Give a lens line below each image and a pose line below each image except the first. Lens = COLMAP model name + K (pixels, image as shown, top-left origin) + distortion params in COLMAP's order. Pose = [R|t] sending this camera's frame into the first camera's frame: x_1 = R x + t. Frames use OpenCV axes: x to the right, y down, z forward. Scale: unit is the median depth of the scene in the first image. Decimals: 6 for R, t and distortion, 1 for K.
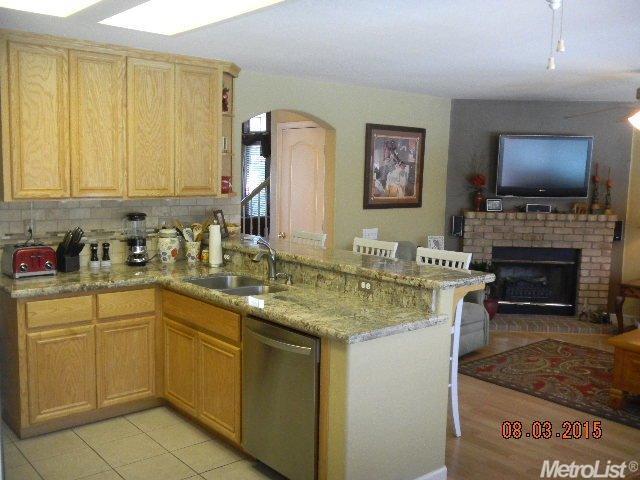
lens RADIAL K [[631.2, 0, 320.0], [0, 631.2, 240.0], [0, 0, 1]] dist [-0.029714, 0.004737]
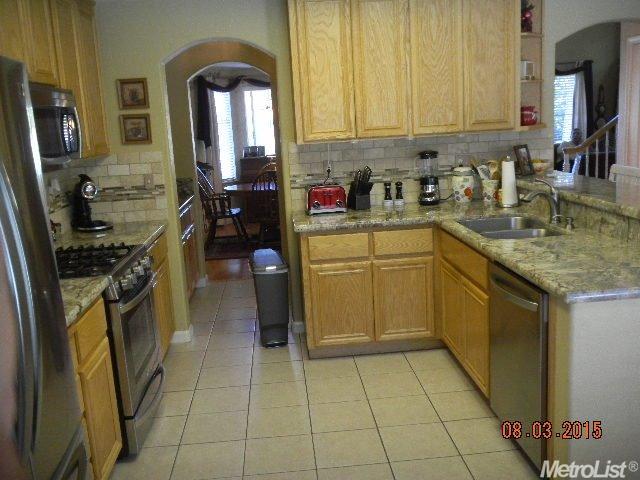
lens RADIAL K [[631.2, 0, 320.0], [0, 631.2, 240.0], [0, 0, 1]] dist [-0.029714, 0.004737]
pose [[0.807086, 0.045323, -0.588692, 0.154089], [0.009720, 0.995894, 0.089998, 0.004946], [0.590354, -0.078358, 0.803332, 0.100662]]
